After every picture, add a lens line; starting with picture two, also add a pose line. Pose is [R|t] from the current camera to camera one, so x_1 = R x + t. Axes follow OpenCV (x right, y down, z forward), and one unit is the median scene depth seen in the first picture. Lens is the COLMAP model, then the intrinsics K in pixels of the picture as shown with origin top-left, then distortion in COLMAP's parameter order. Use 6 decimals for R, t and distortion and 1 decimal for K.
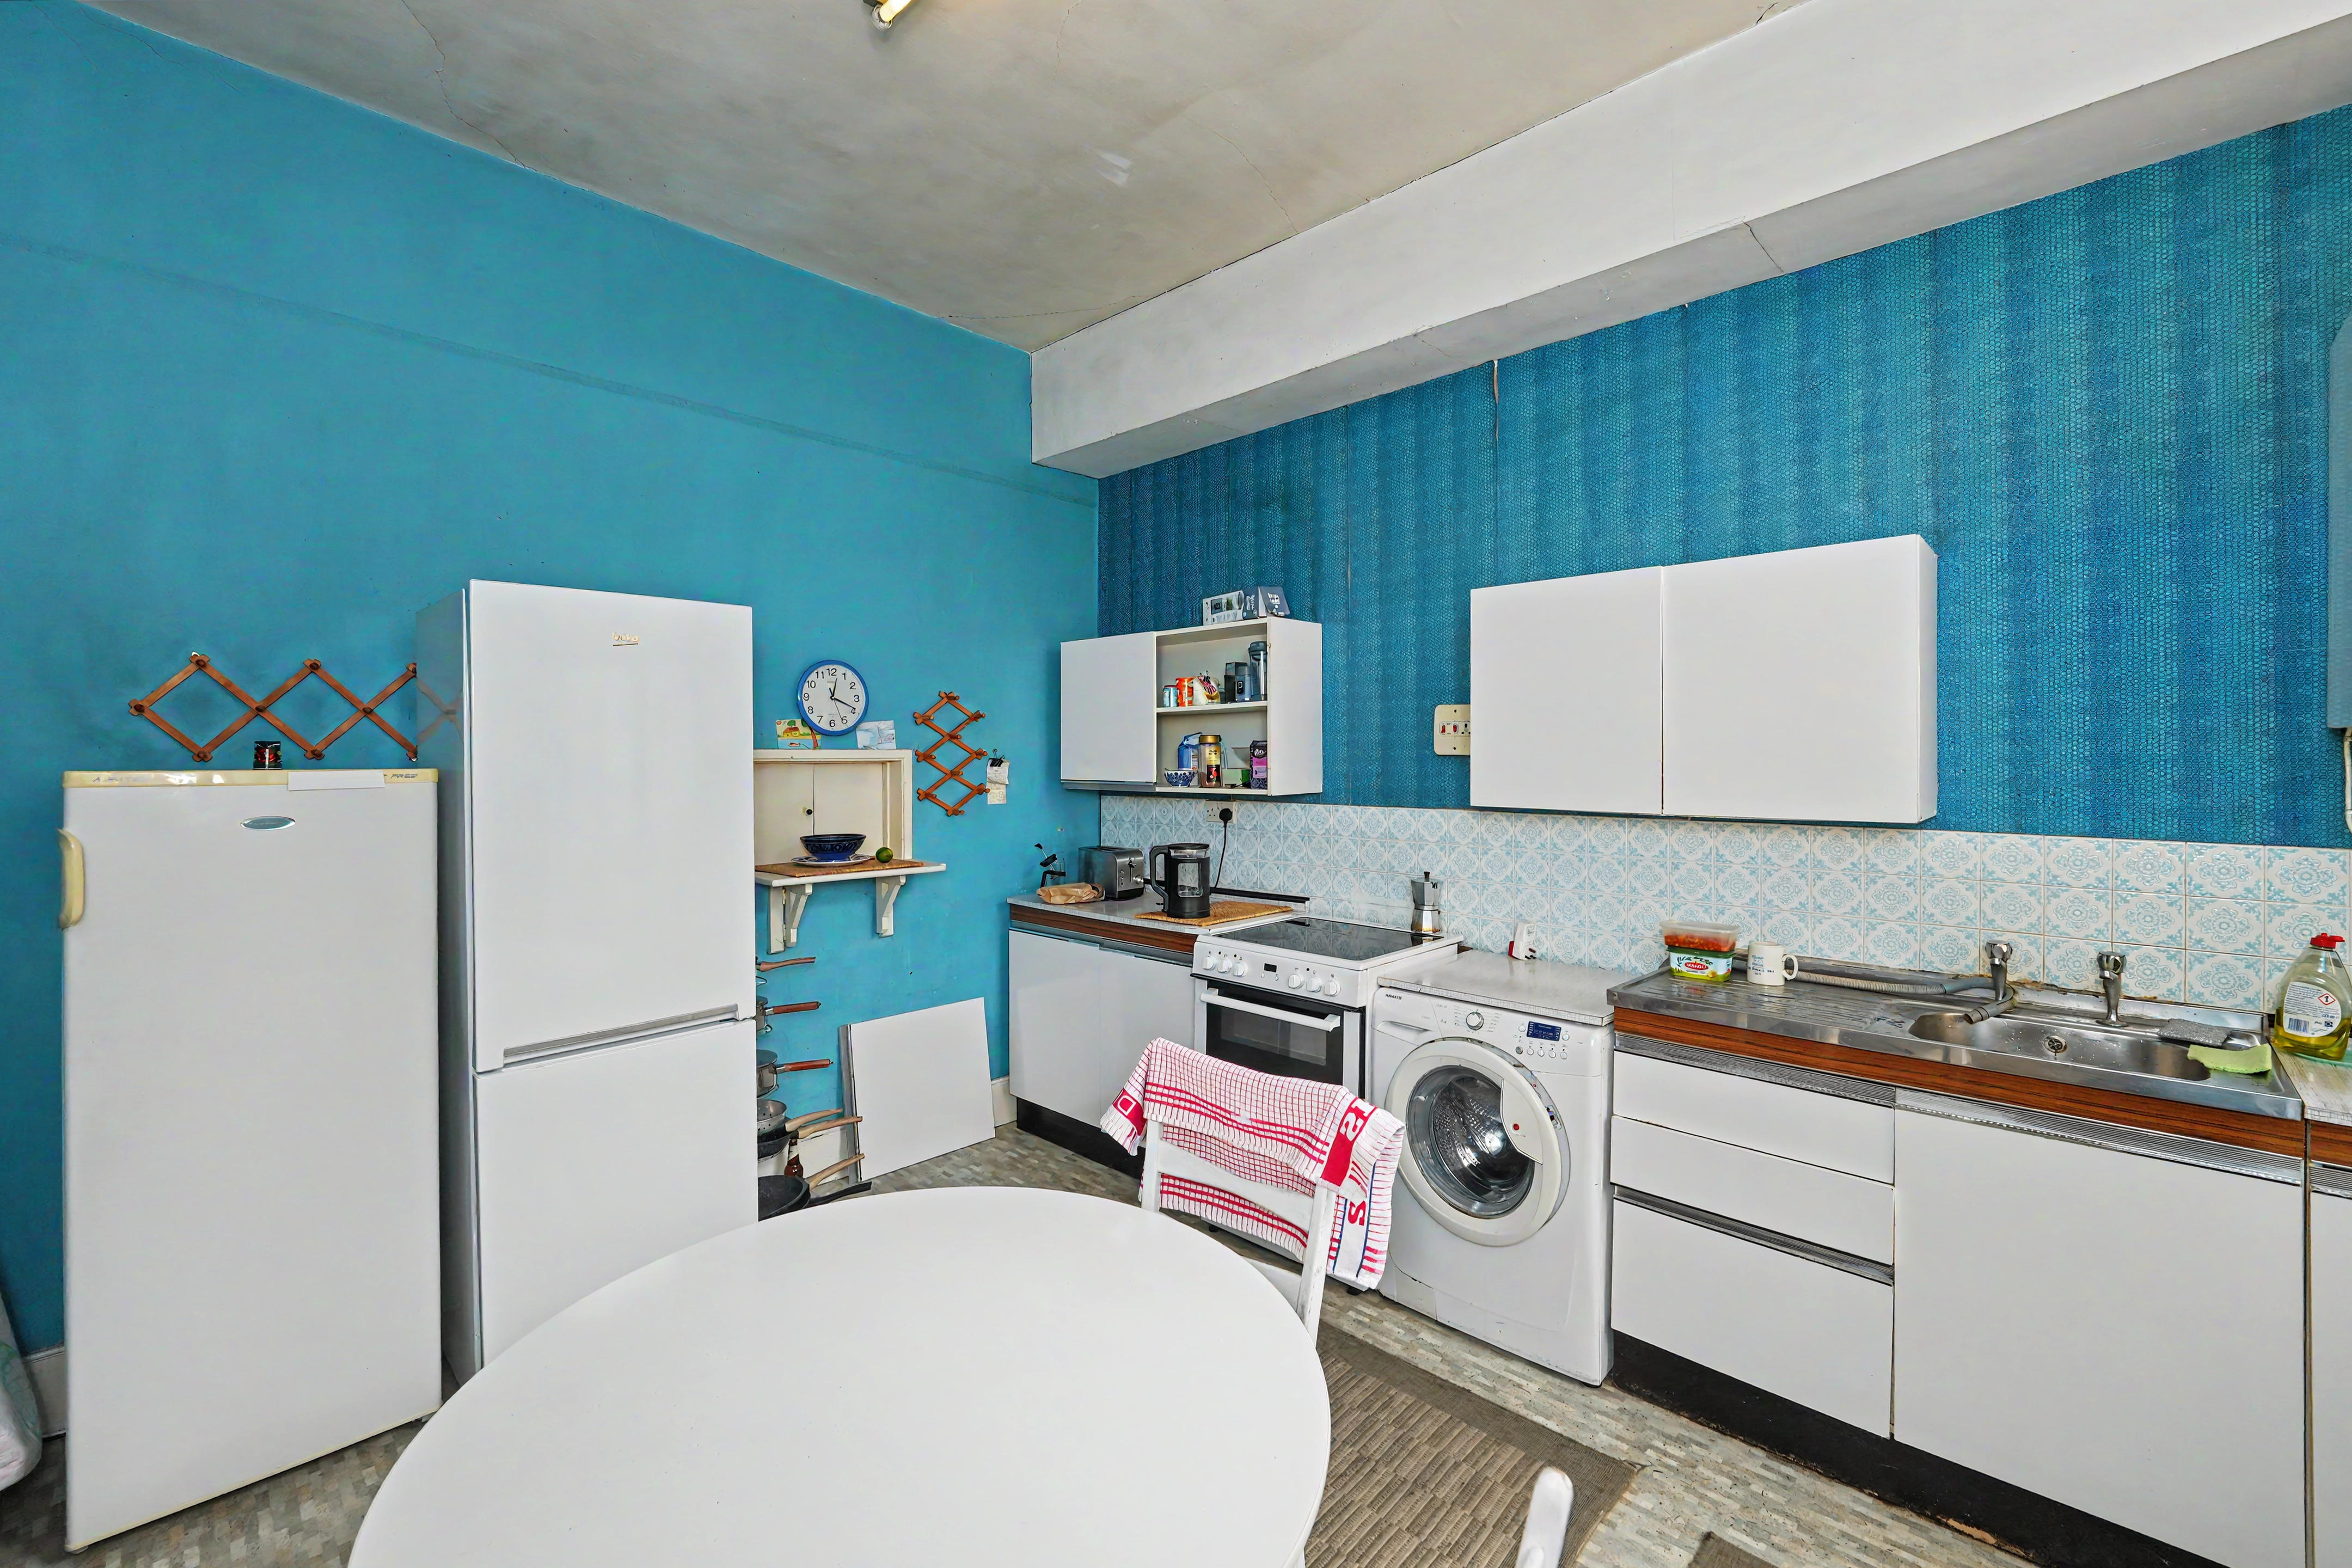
lens RADIAL K [[996.0, 0, 1191.6], [0, 996.0, 774.4], [0, 0, 1]] dist [-0.020669, -0.000736]
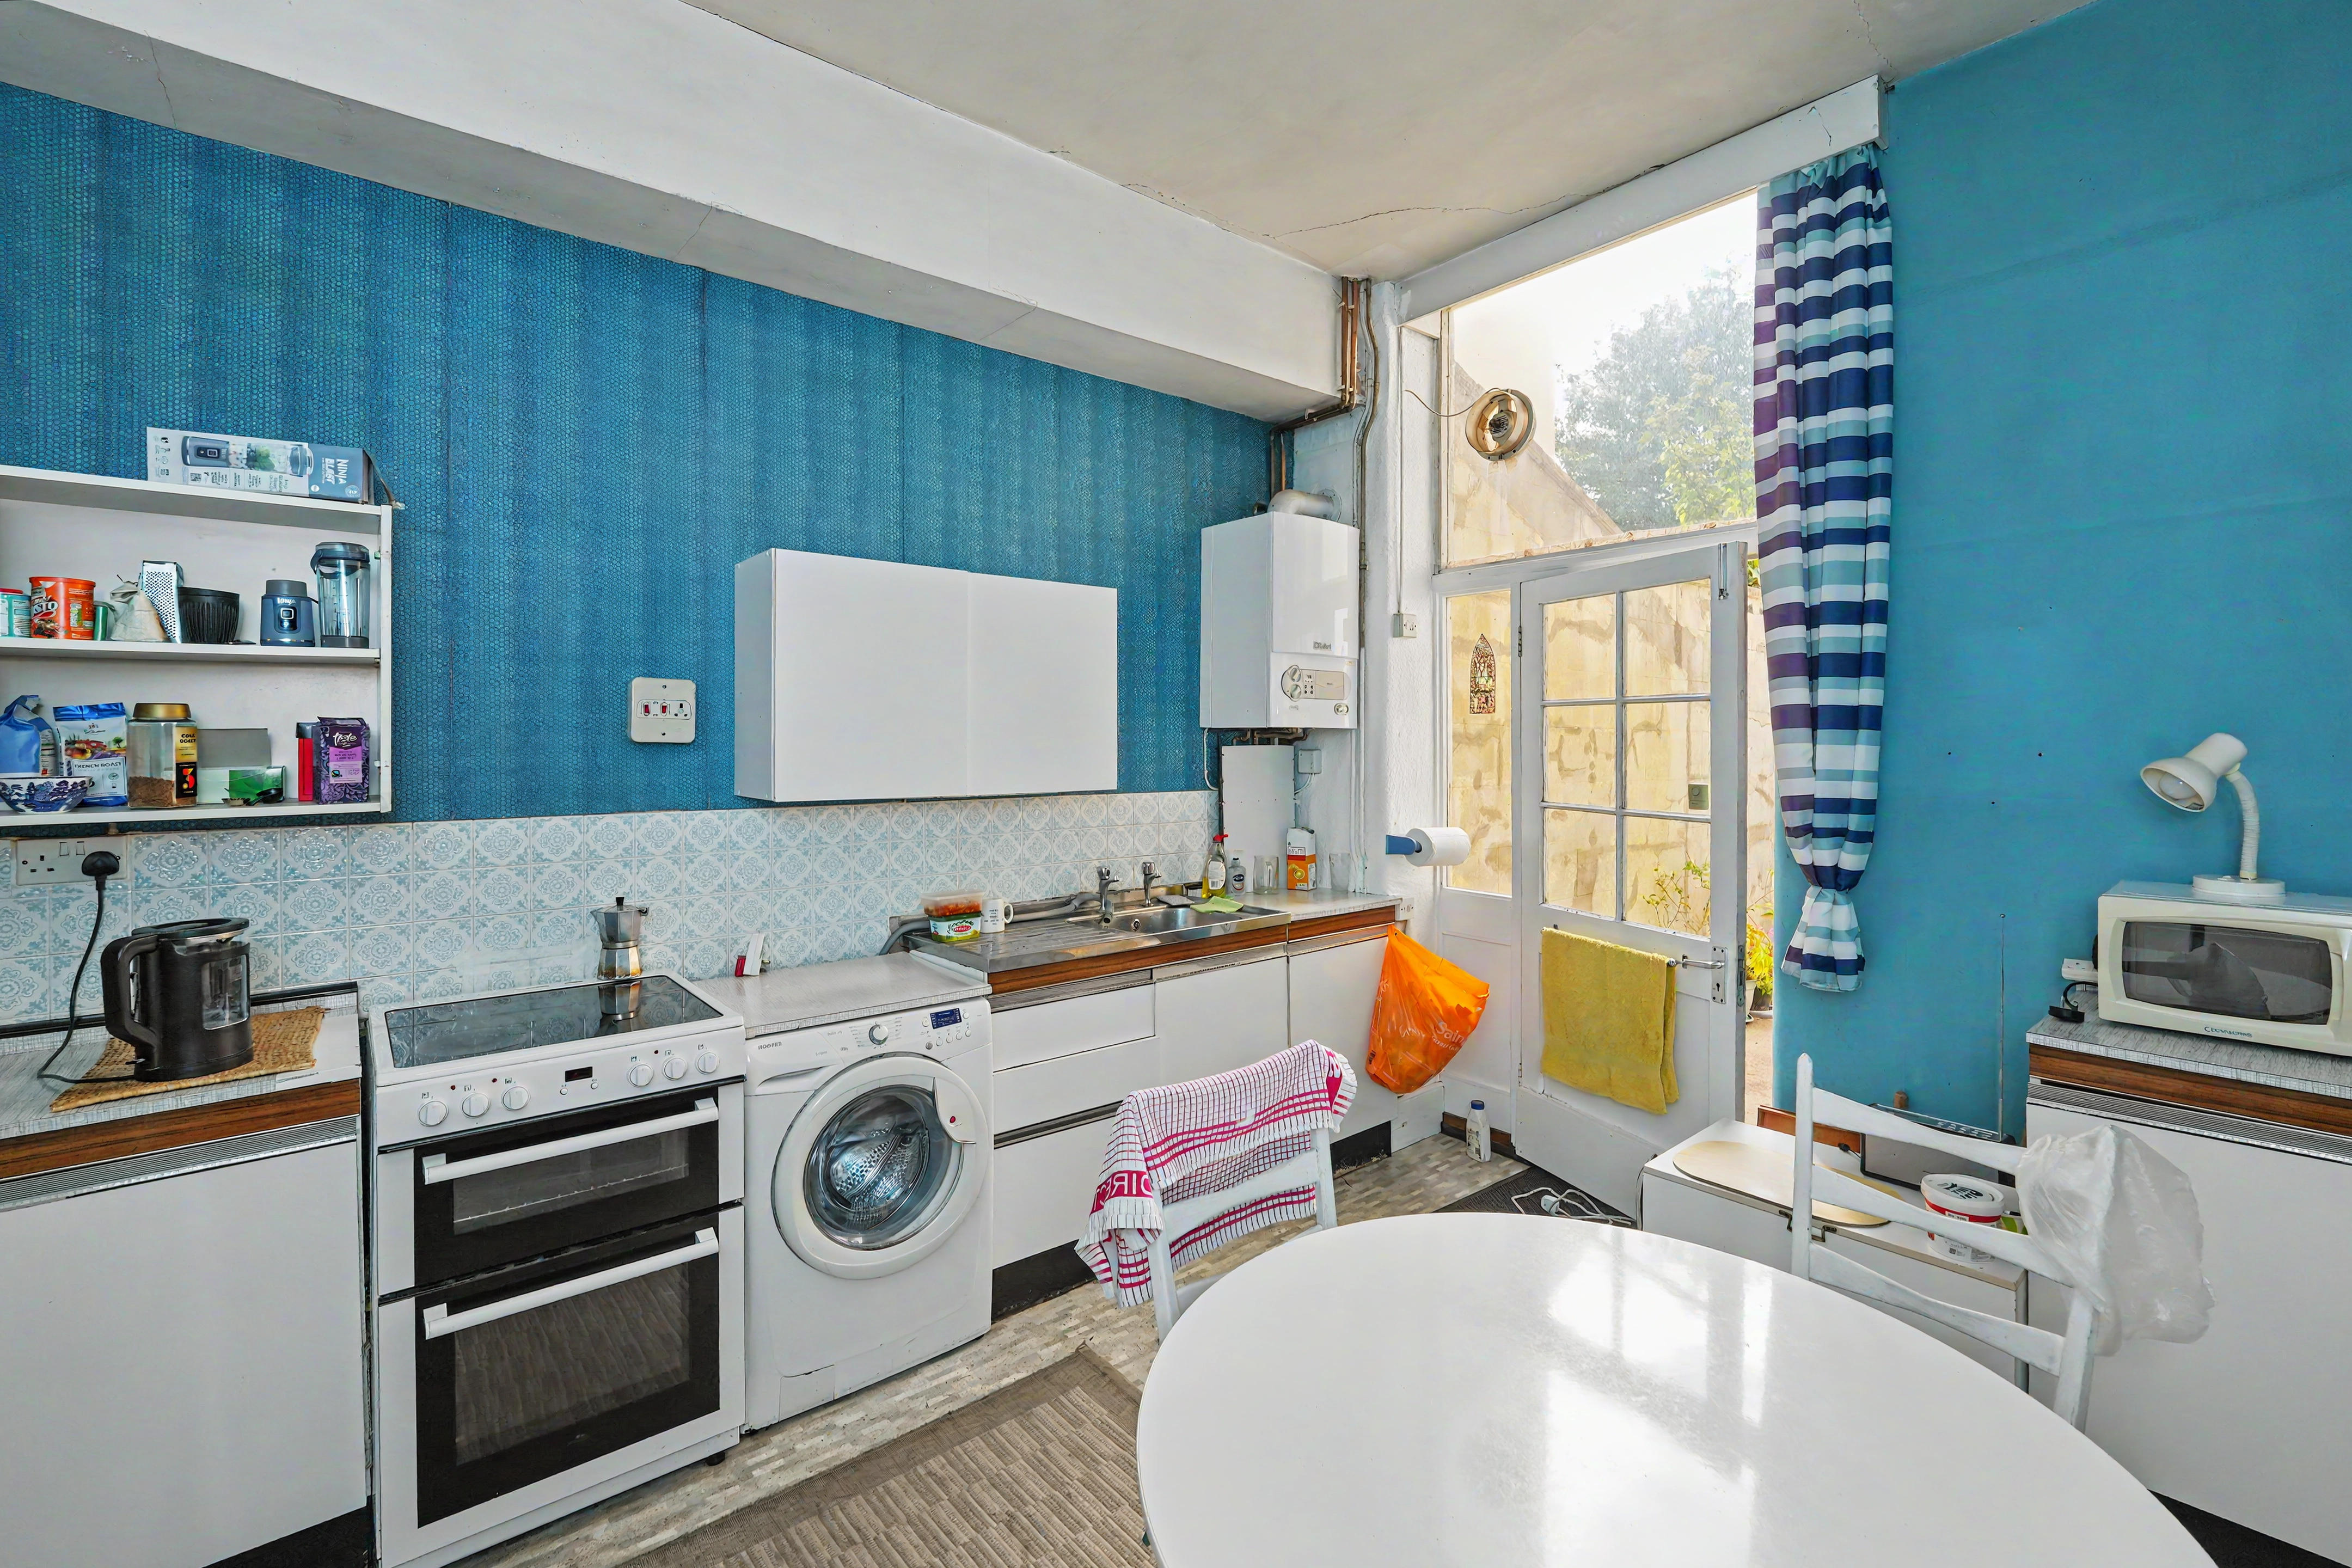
lens RADIAL K [[996.0, 0, 1190.3], [0, 996.0, 764.1], [0, 0, 1]] dist [-0.020669, -0.000736]
pose [[0.102723, -0.020667, 0.994495, -0.527165], [0.022179, 0.999583, 0.018482, -0.008482], [-0.994463, 0.020159, 0.103139, 0.557593]]
